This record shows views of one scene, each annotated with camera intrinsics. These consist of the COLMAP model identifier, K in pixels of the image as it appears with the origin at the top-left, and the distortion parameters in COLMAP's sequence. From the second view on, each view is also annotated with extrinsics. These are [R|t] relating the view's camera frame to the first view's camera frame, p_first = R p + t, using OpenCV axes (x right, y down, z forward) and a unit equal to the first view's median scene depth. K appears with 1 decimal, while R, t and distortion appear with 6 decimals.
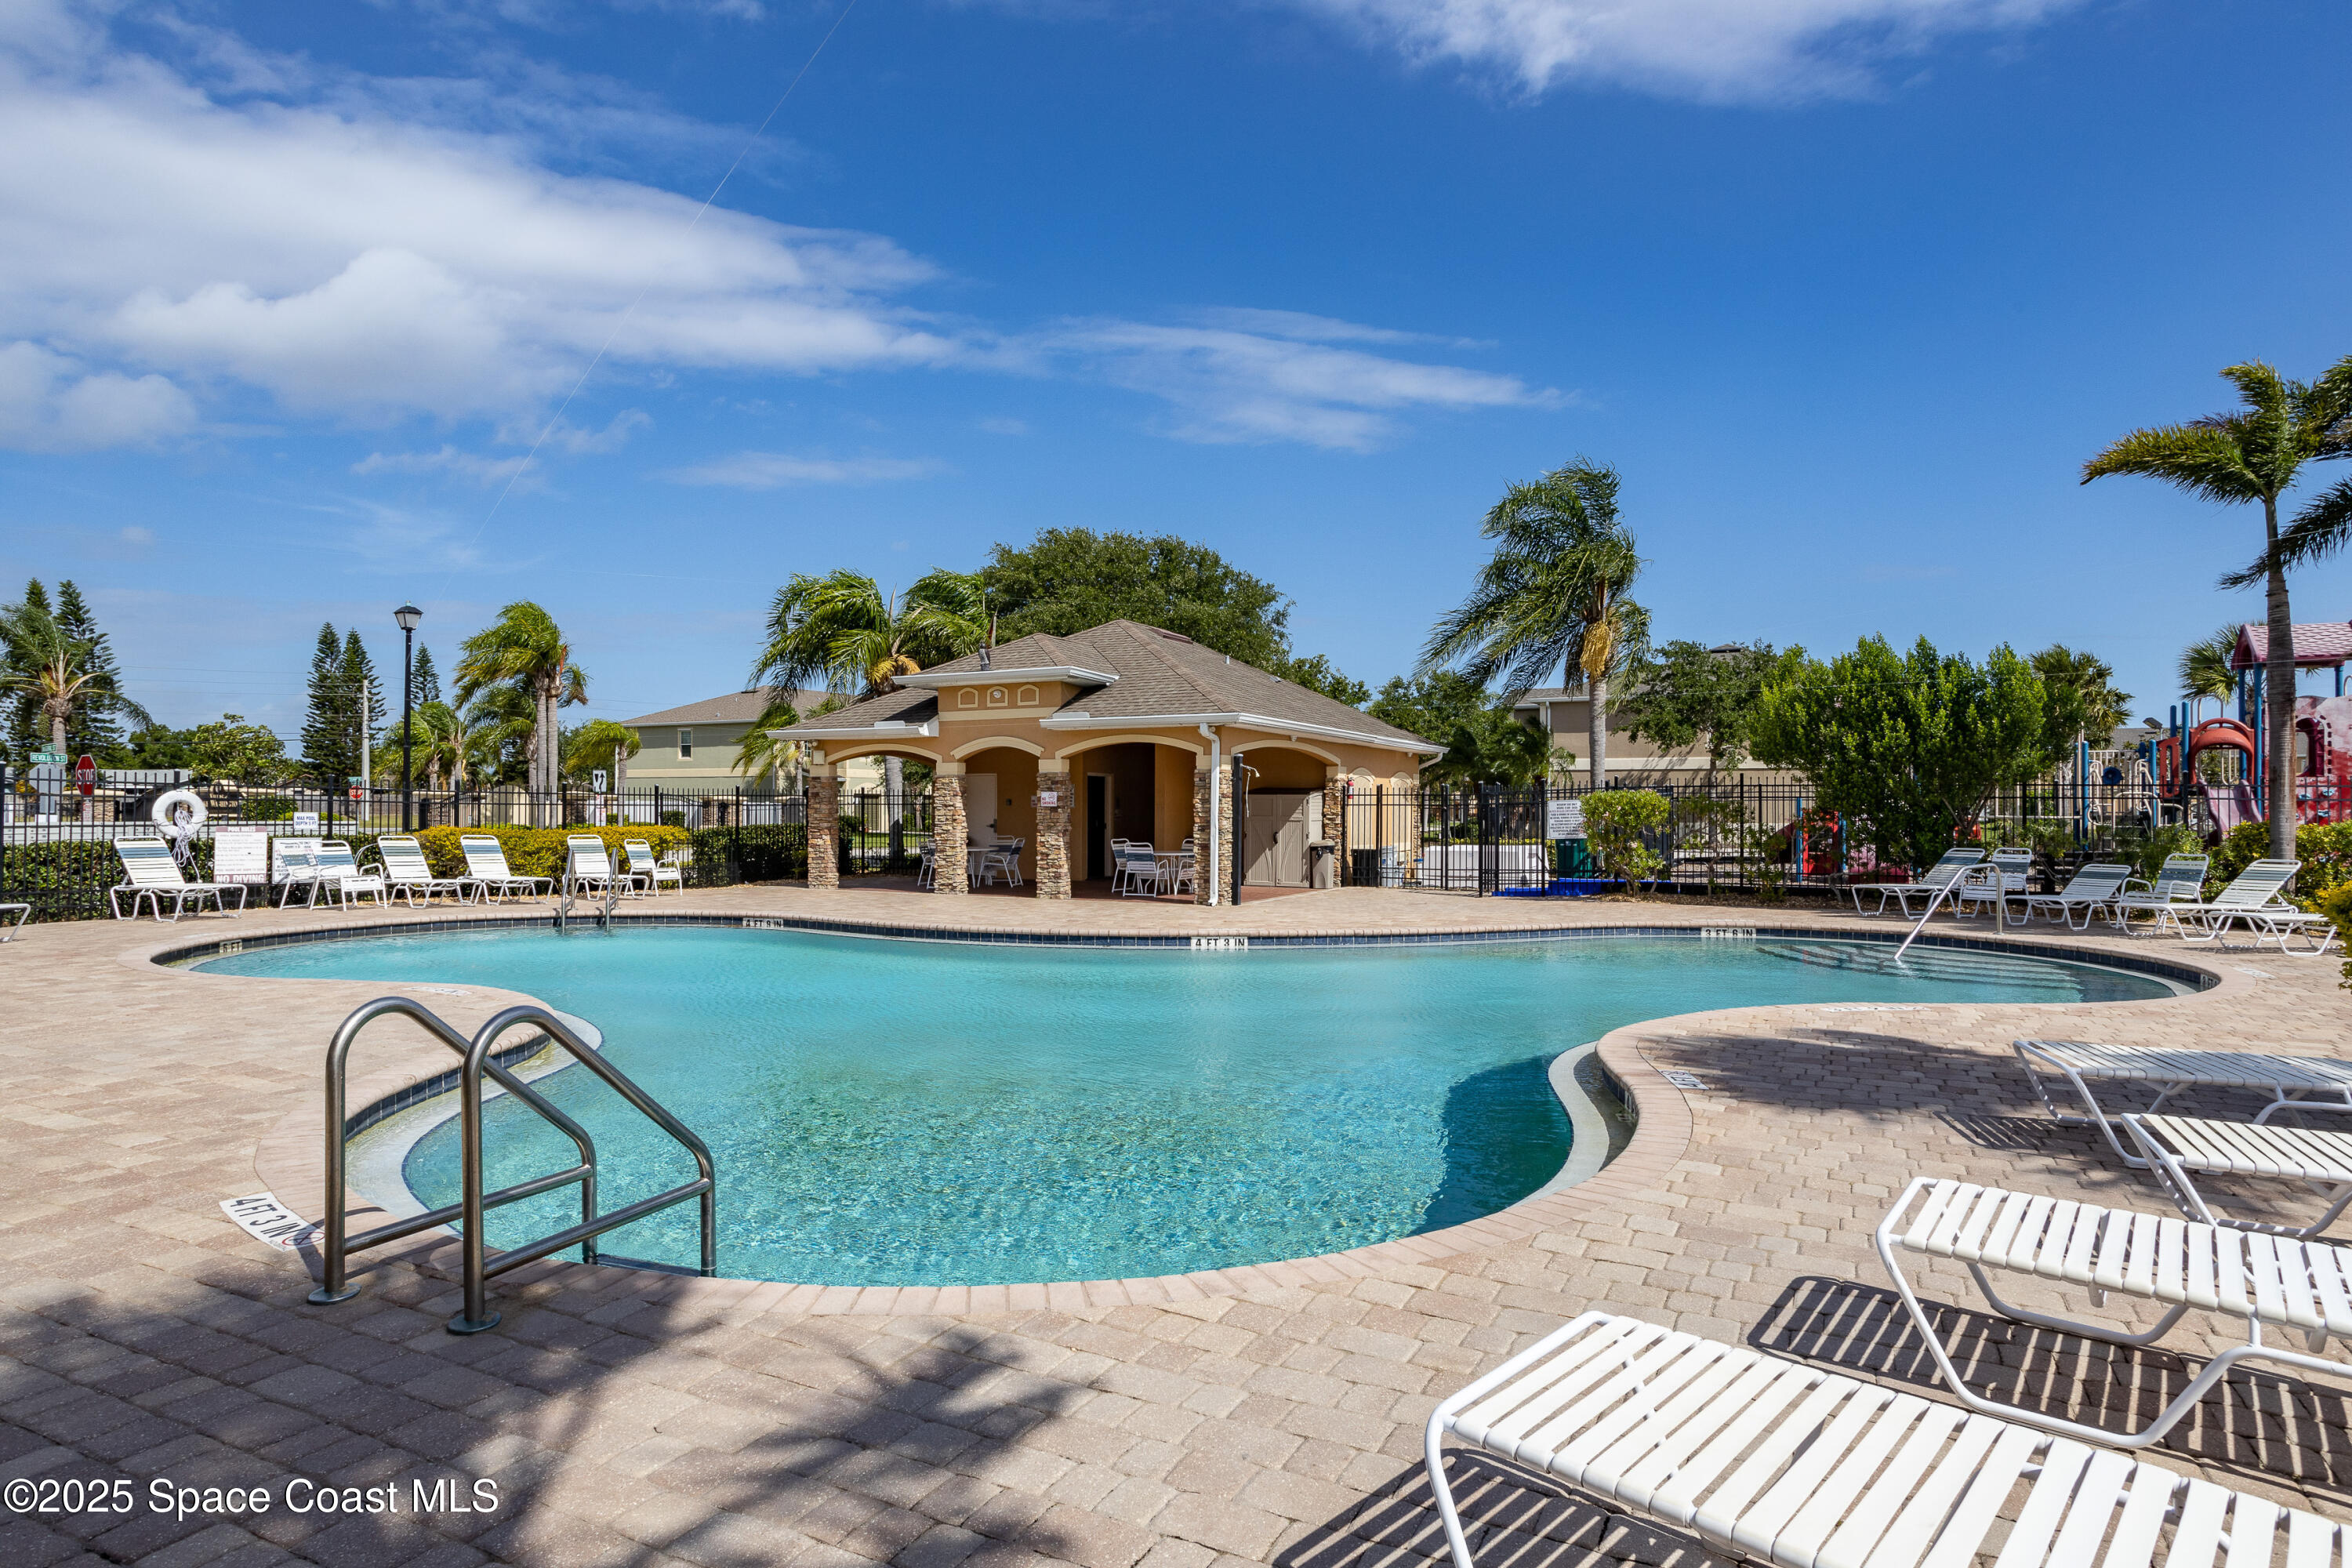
lens RADIAL K [[1590.8, 0, 1177.7], [0, 1590.8, 792.3], [0, 0, 1]] dist [-0.005972, -0.000192]
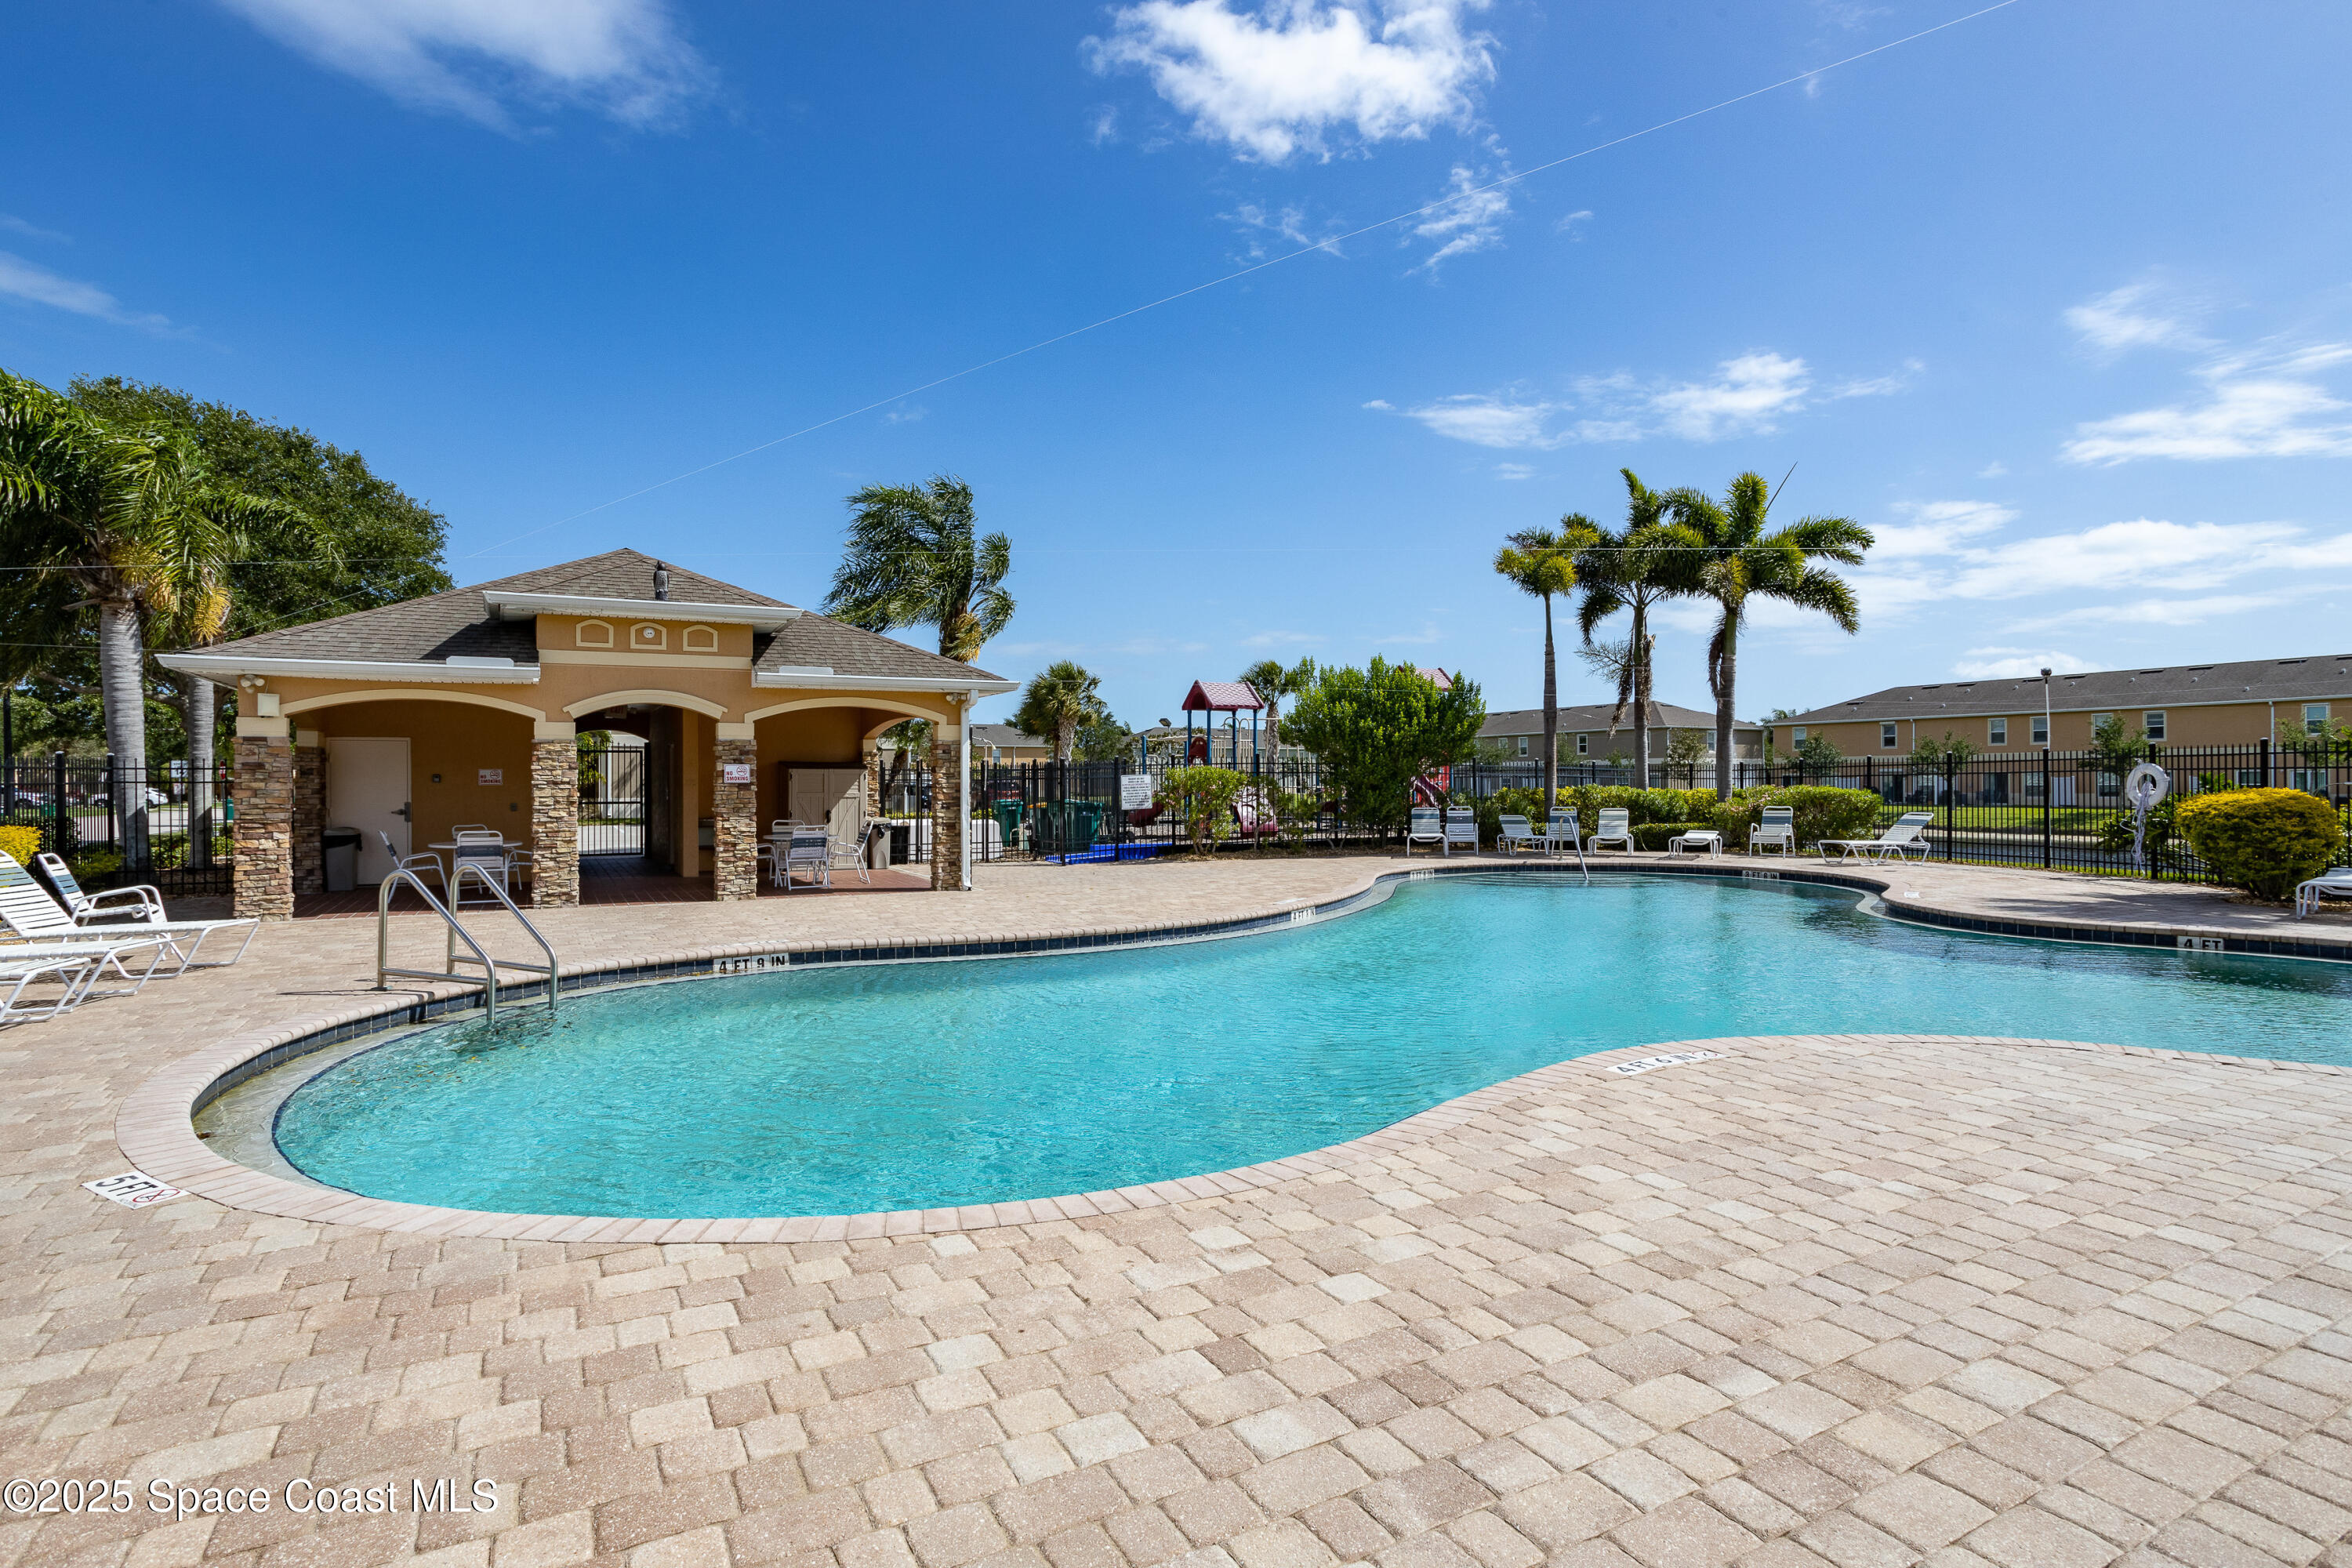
lens RADIAL K [[1352.8, 0, 1176.8], [0, 1352.8, 785.4], [0, 0, 1]] dist [-0.001143, 0.000515]
pose [[0.475015, -0.006593, 0.879953, -0.556215], [-0.006643, 0.999917, 0.011078, 0.001096], [-0.879953, -0.011108, 0.474931, 0.480097]]
